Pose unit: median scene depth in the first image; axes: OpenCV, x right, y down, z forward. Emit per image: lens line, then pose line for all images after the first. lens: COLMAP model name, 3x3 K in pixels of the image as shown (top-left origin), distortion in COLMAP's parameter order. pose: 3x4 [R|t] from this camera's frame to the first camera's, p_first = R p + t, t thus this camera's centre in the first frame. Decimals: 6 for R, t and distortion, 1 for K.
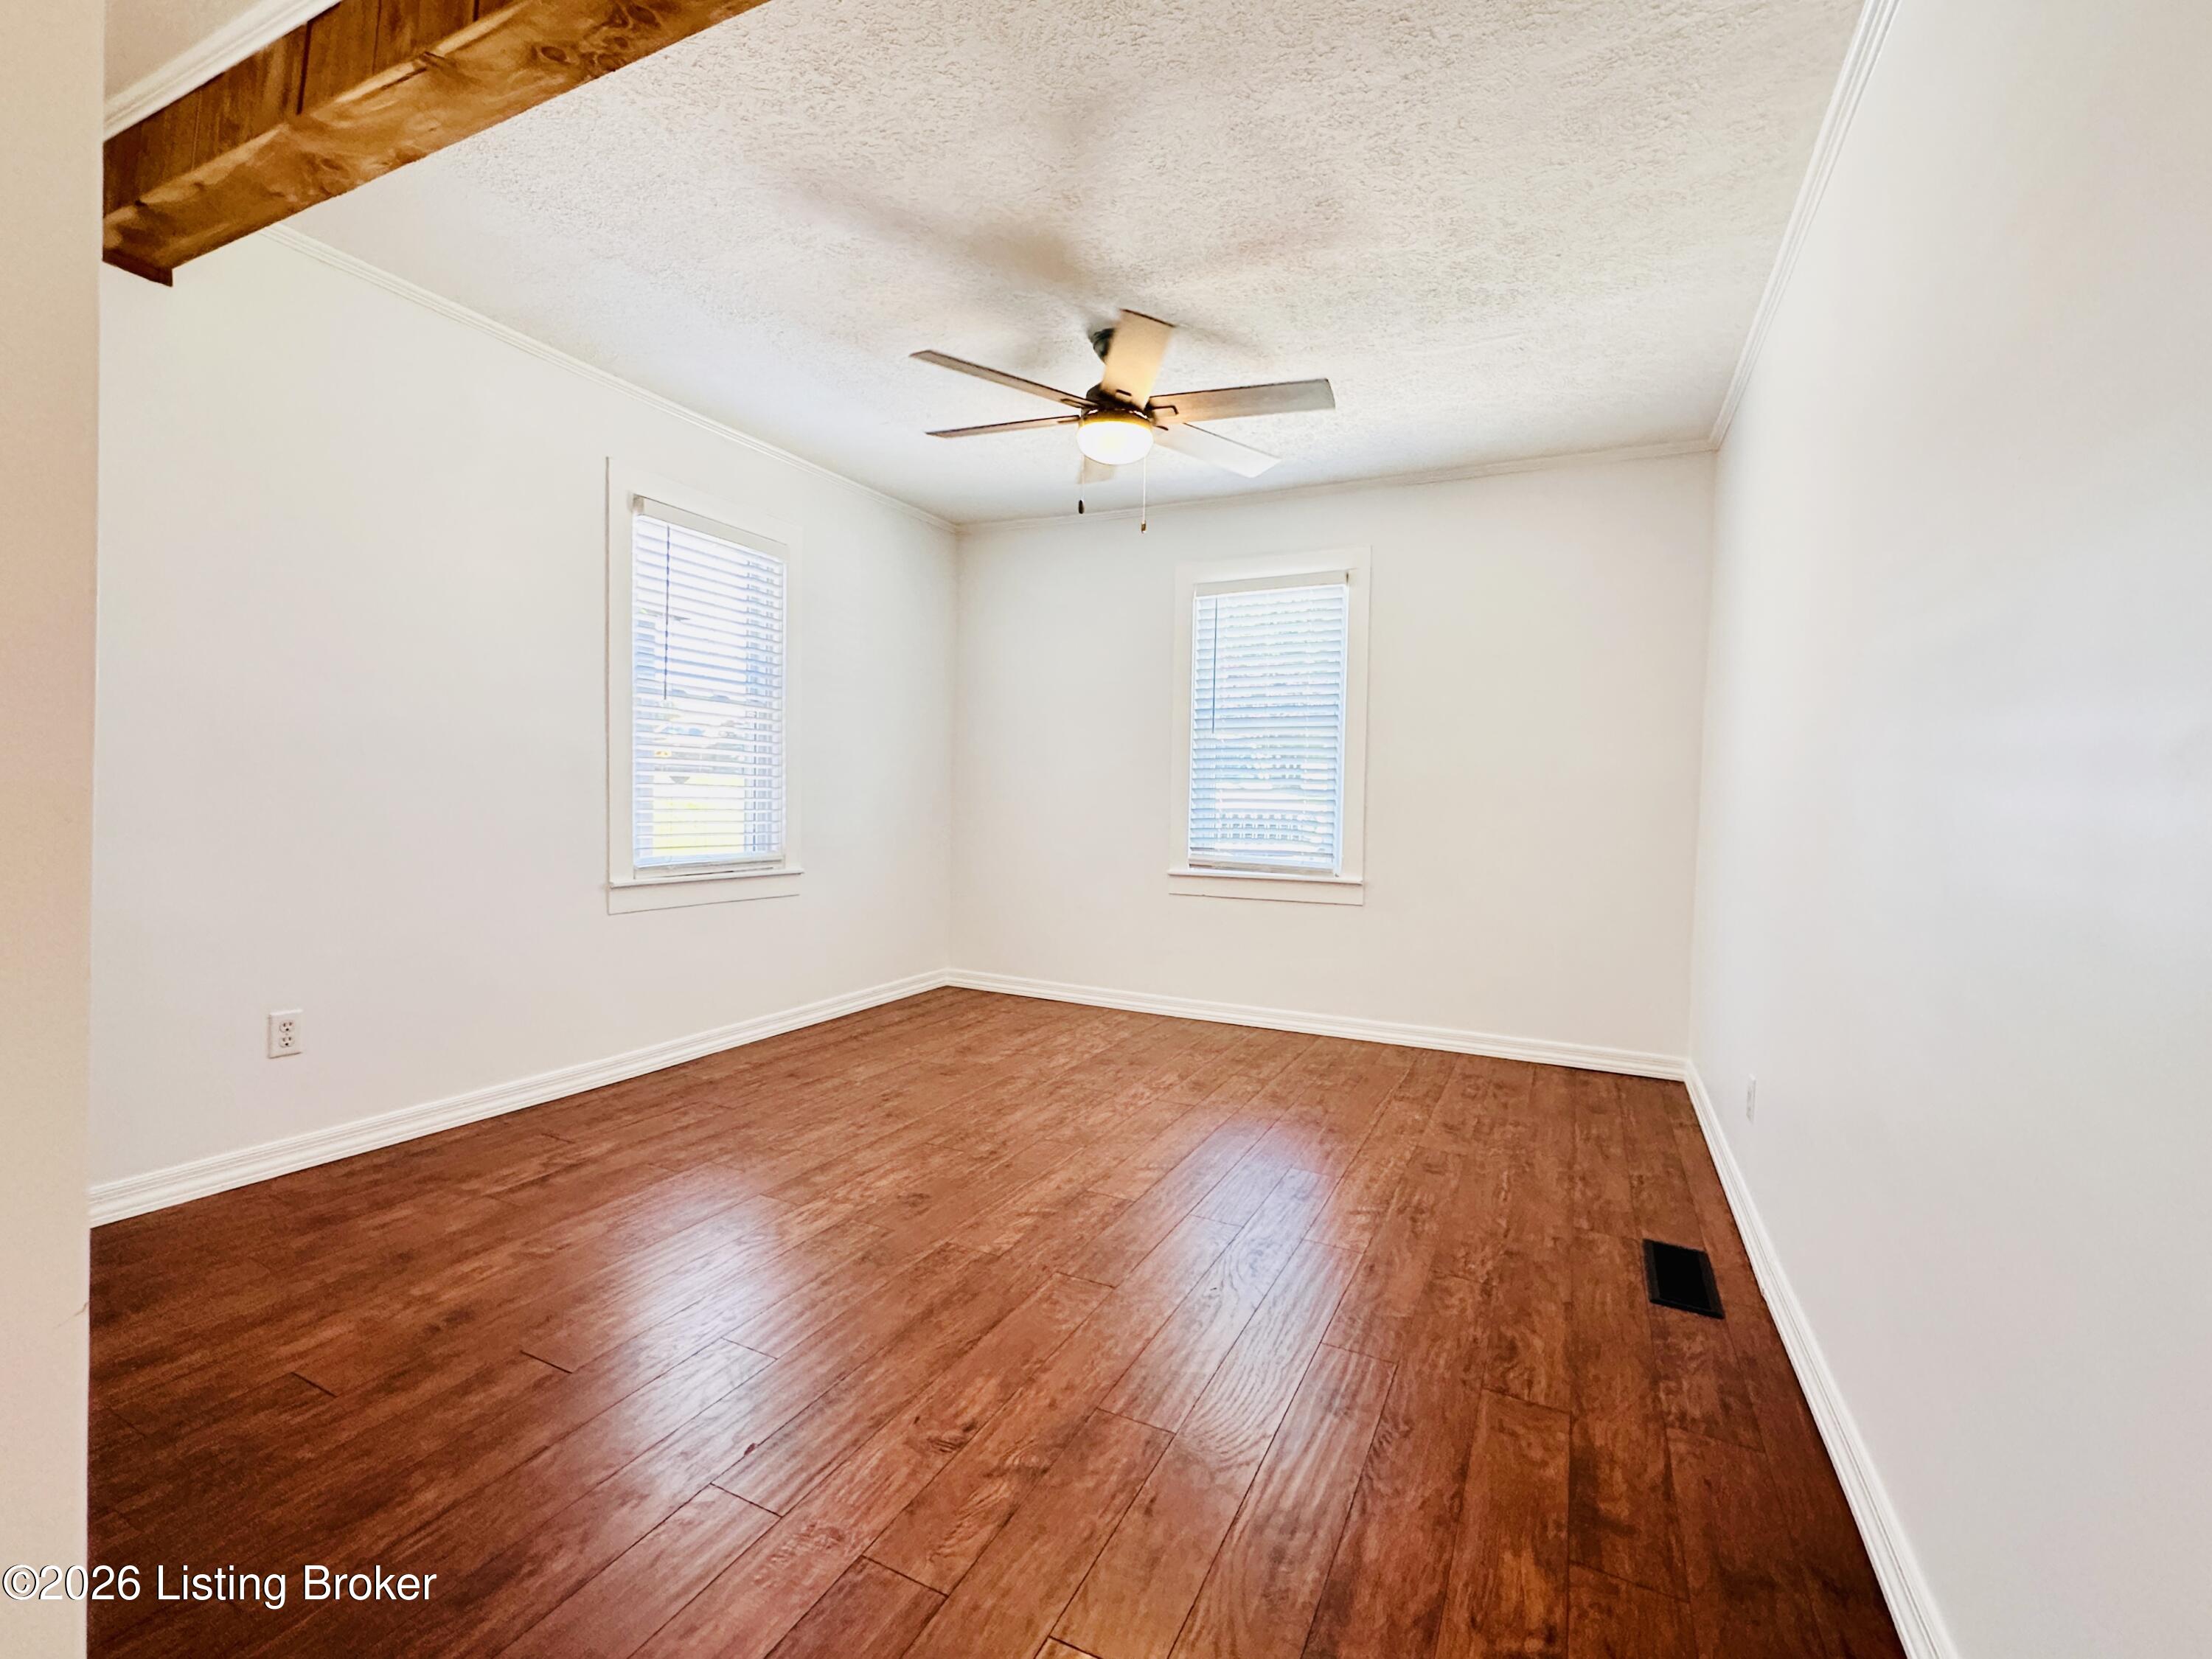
lens RADIAL K [[922.9, 0, 1110.5], [0, 922.9, 820.8], [0, 0, 1]] dist [-0.000945, -0.000844]
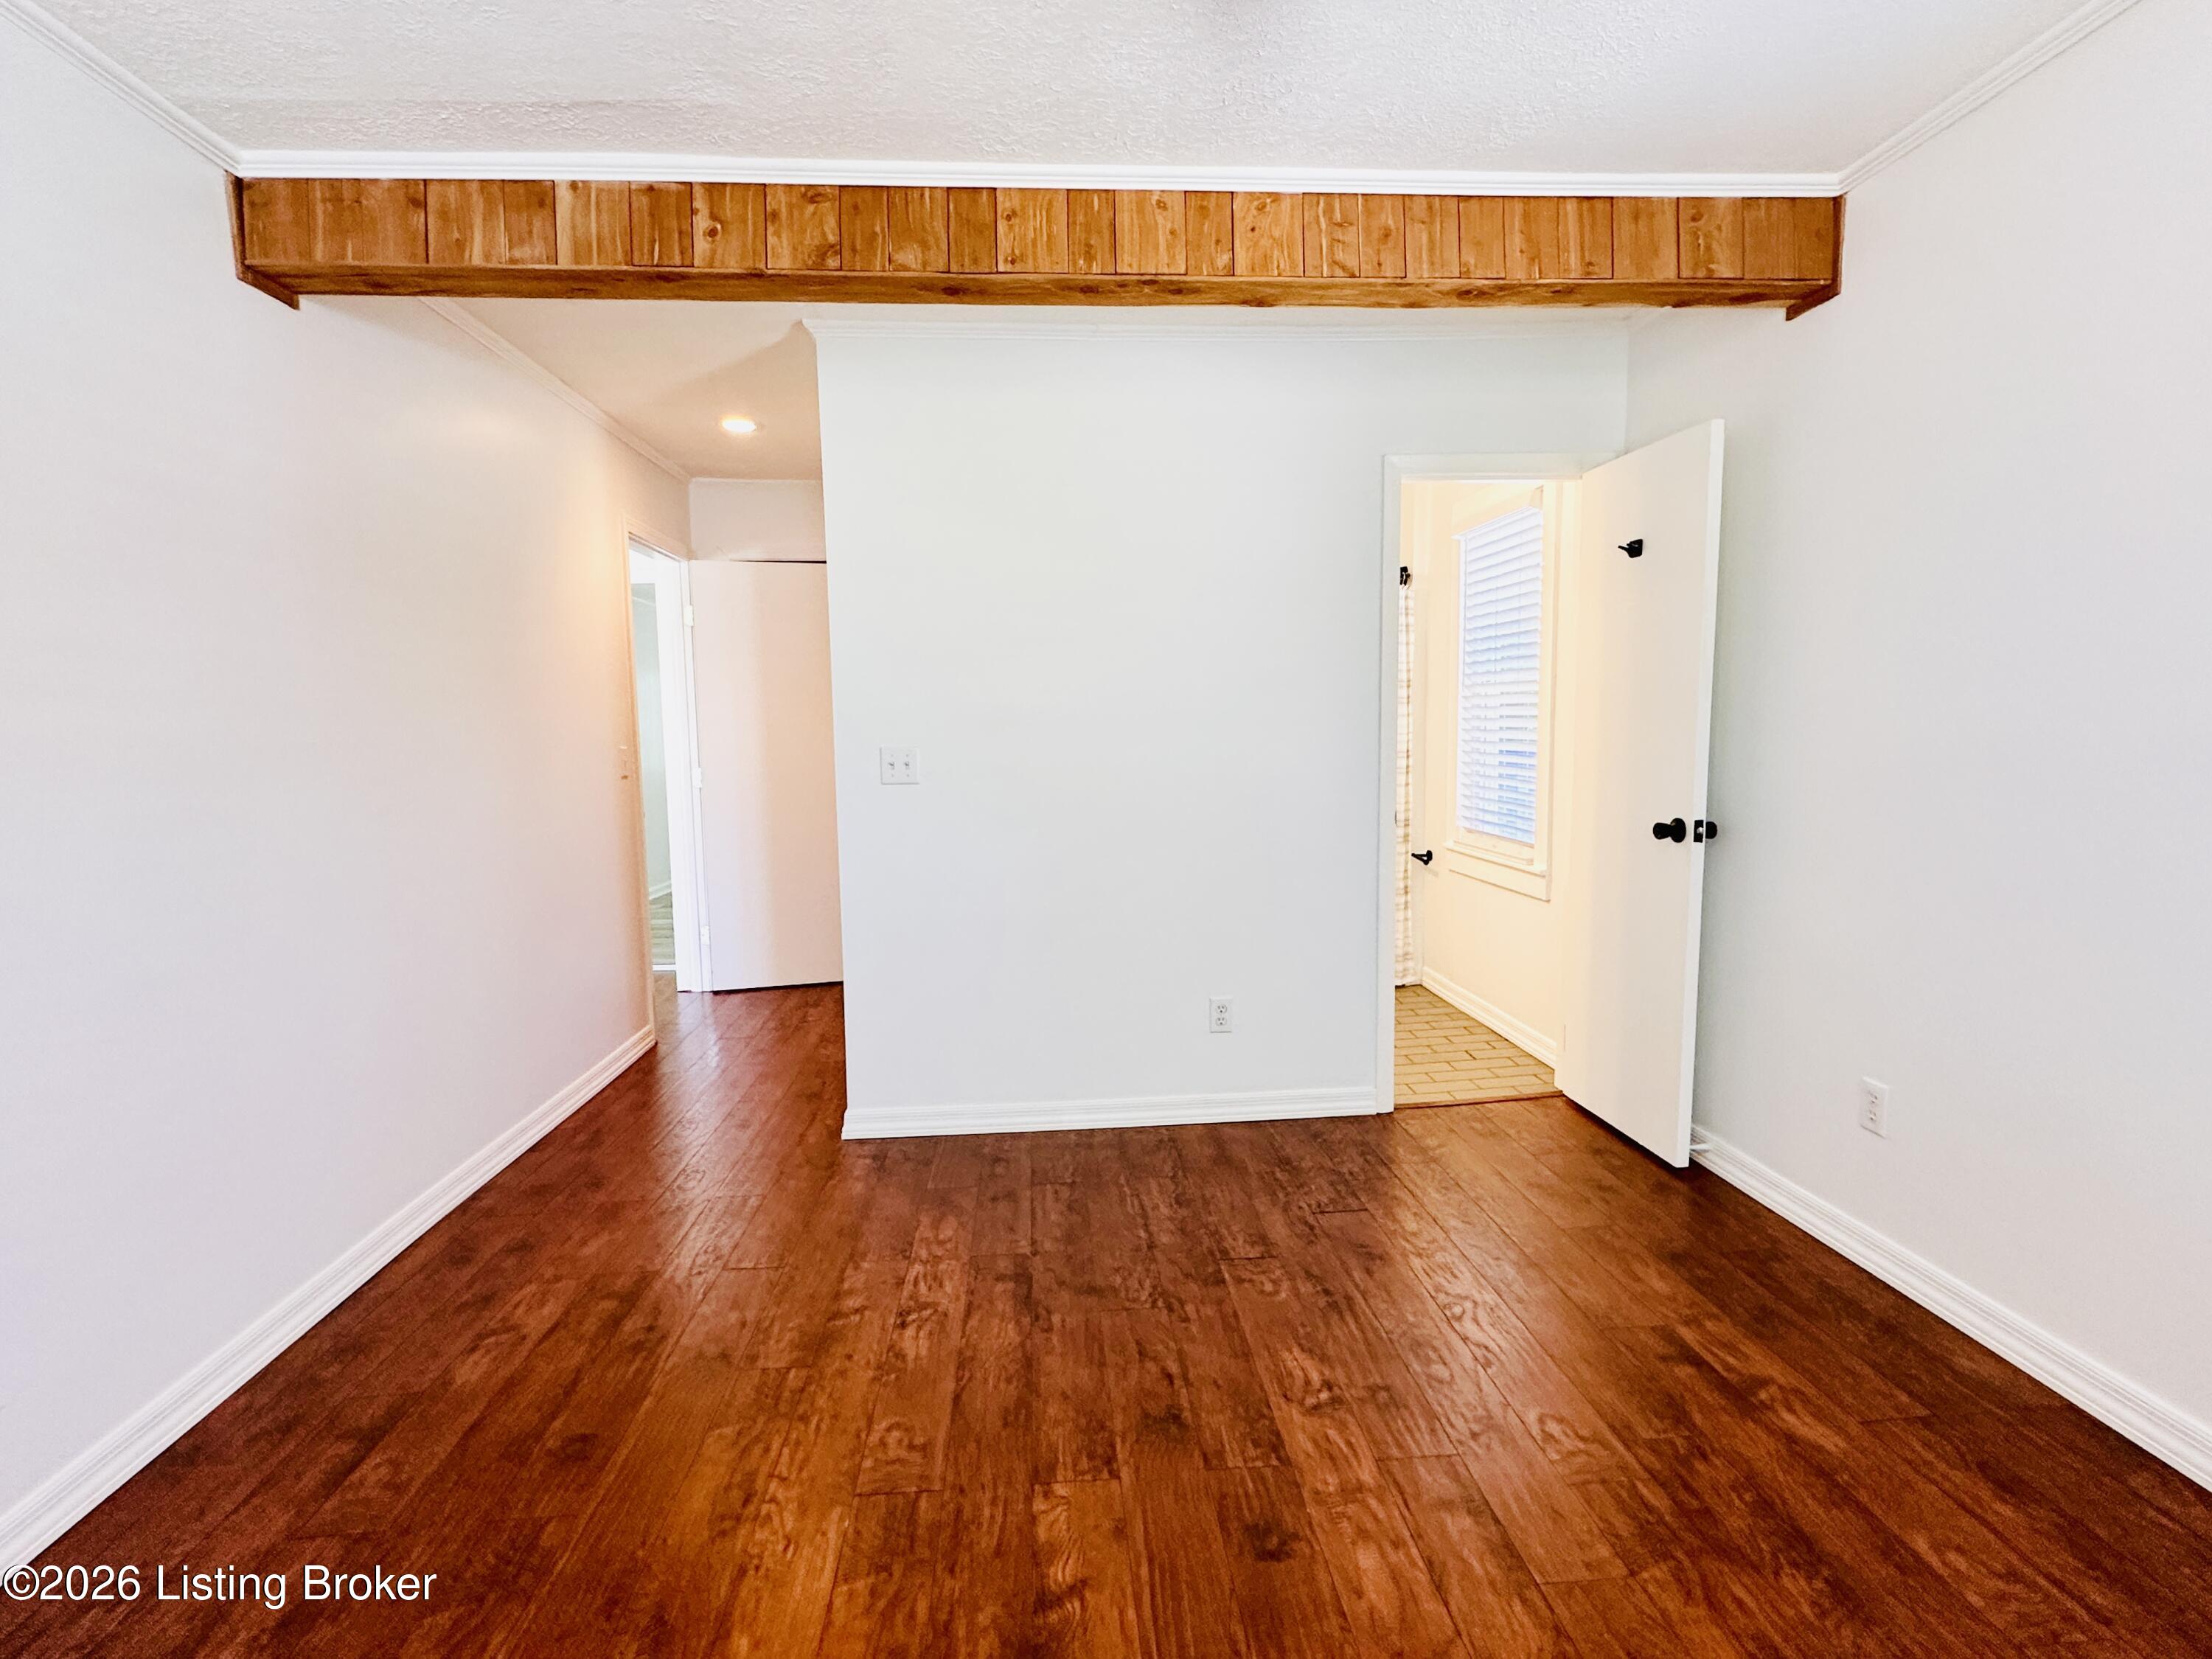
lens RADIAL K [[1131.9, 0, 1108.9], [0, 1131.9, 823.9], [0, 0, 1]] dist [0.000679, -0.000303]
pose [[-0.871753, 0.034058, -0.488761, 0.181340], [-0.013758, 0.995486, 0.093905, -0.096203], [0.489753, 0.088586, -0.867349, 1.300990]]
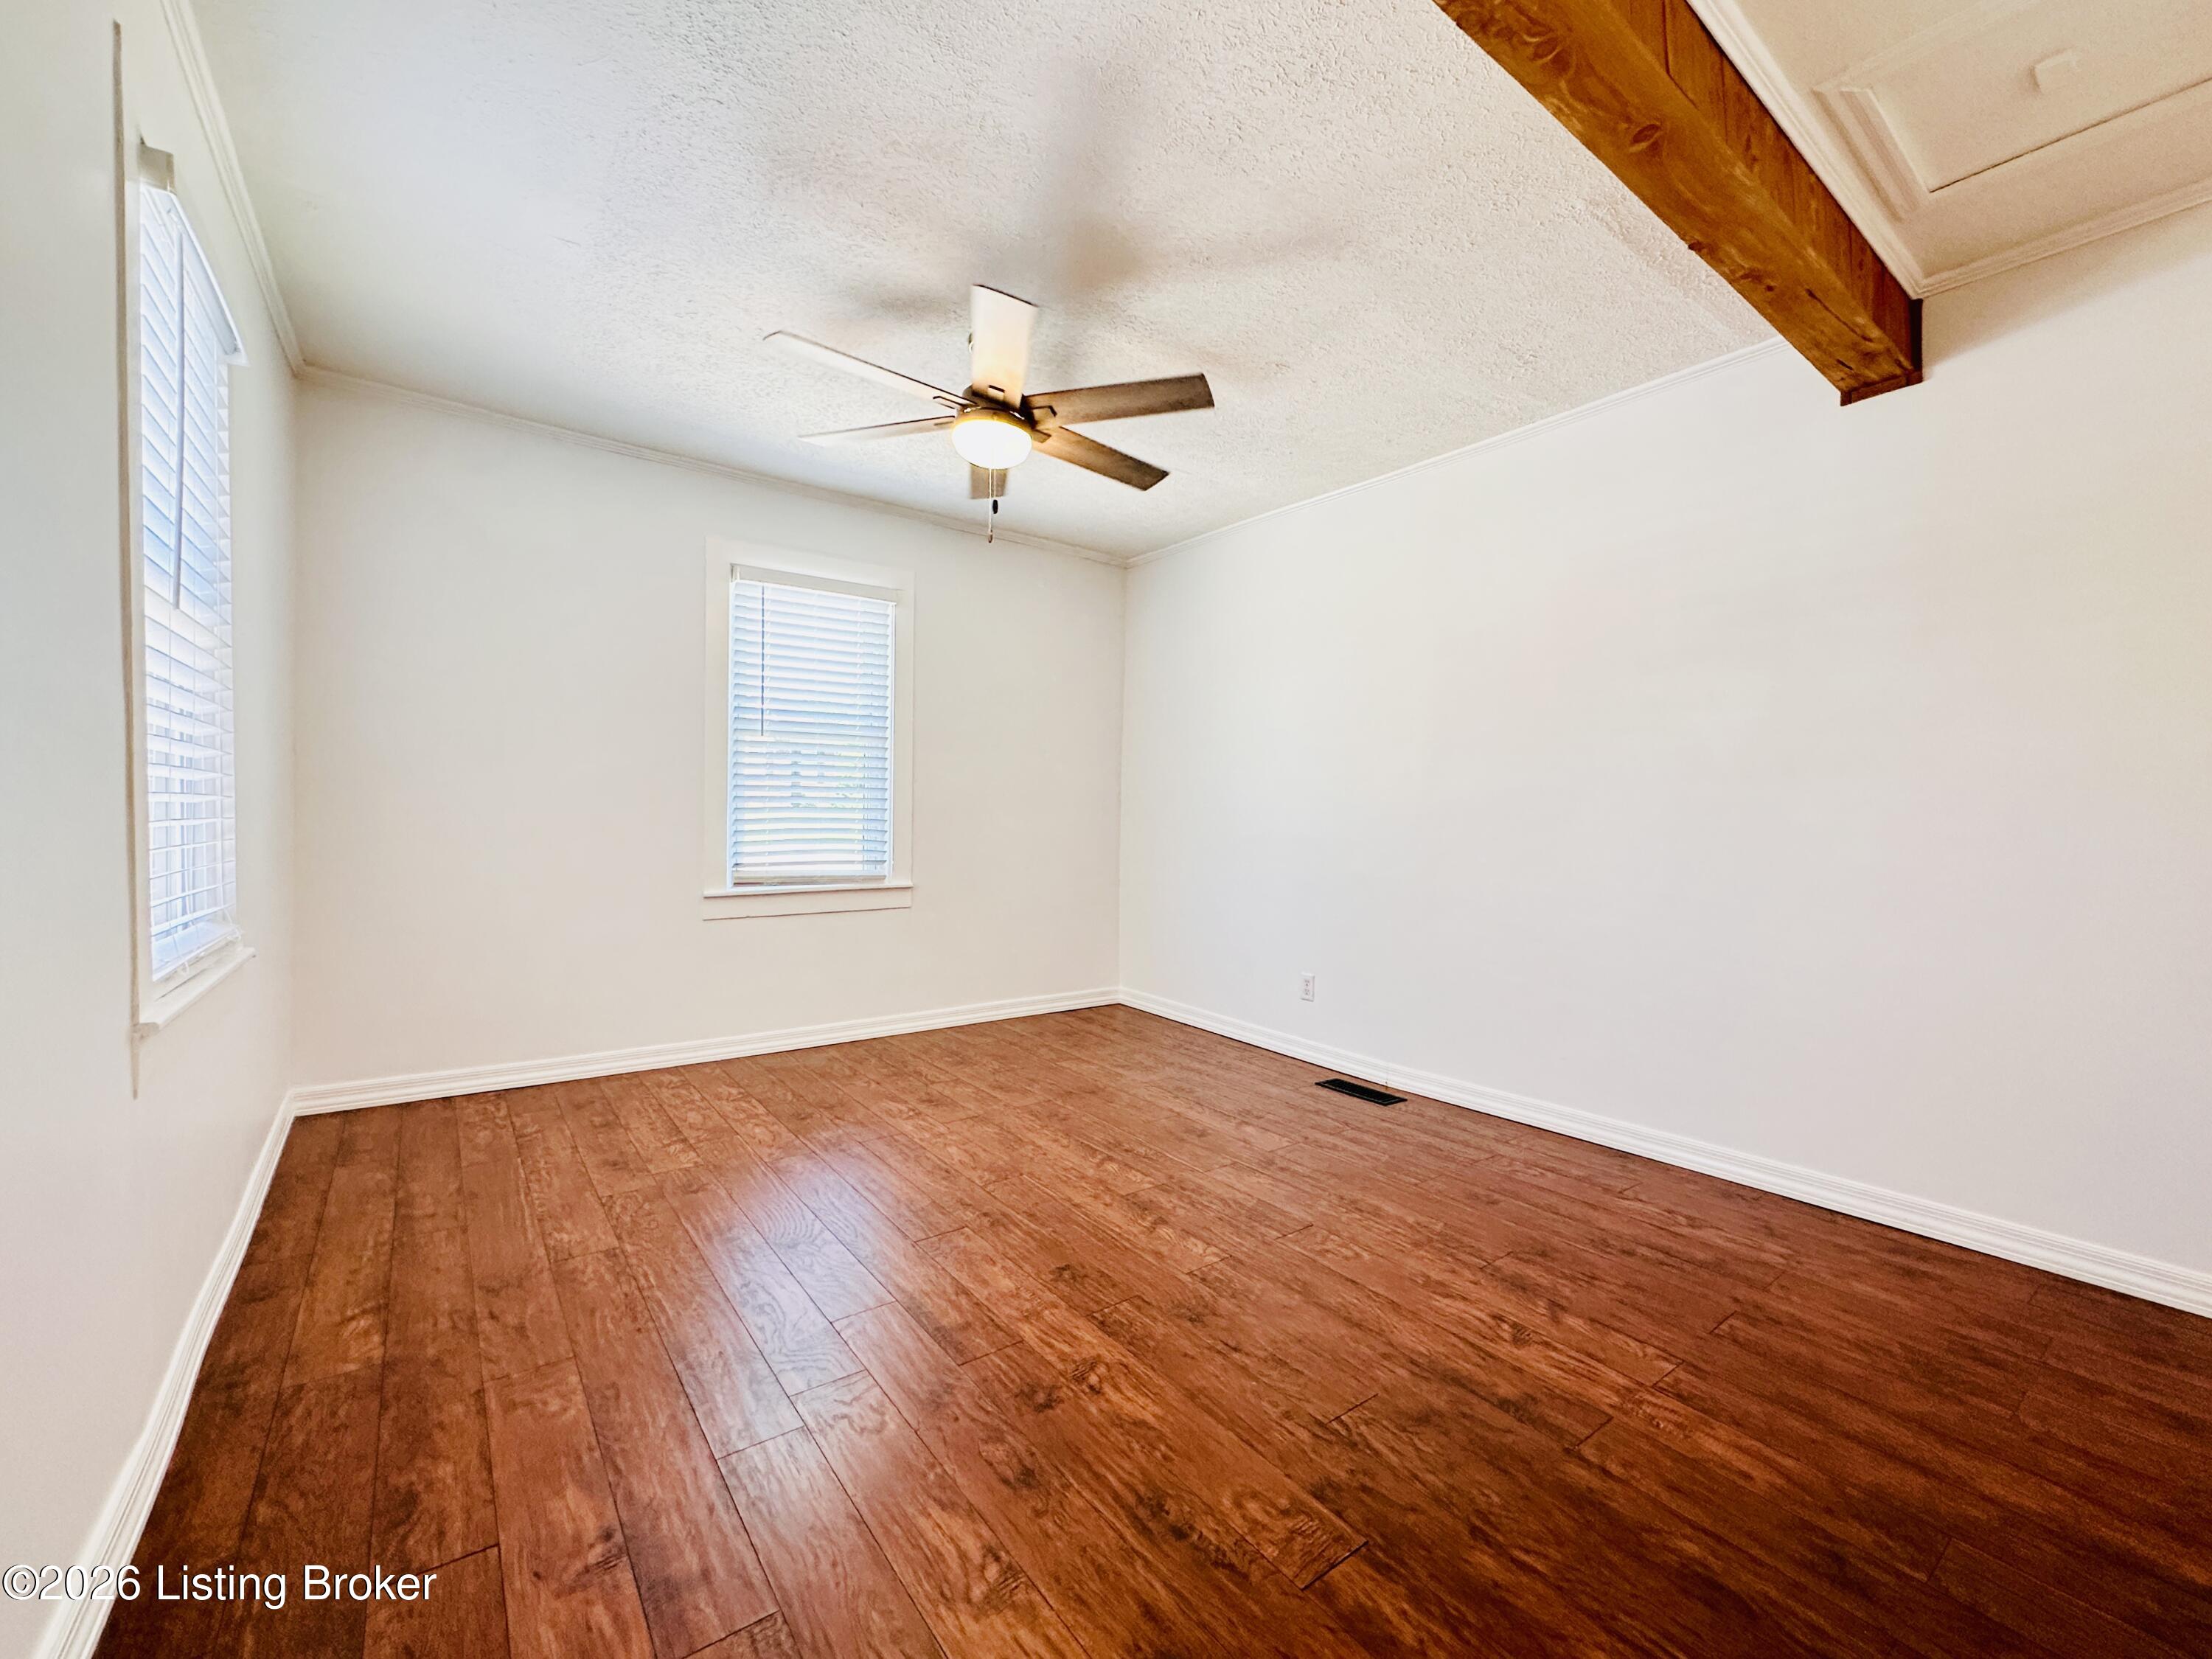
lens RADIAL K [[879.7, 0, 1103.1], [0, 879.7, 826.7], [0, 0, 1]] dist [-0.004964, 0.000896]
pose [[0.485658, -0.027046, 0.873731, -0.780601], [0.016378, 0.999627, 0.021839, -0.030898], [-0.873996, 0.003703, 0.485920, 0.473909]]
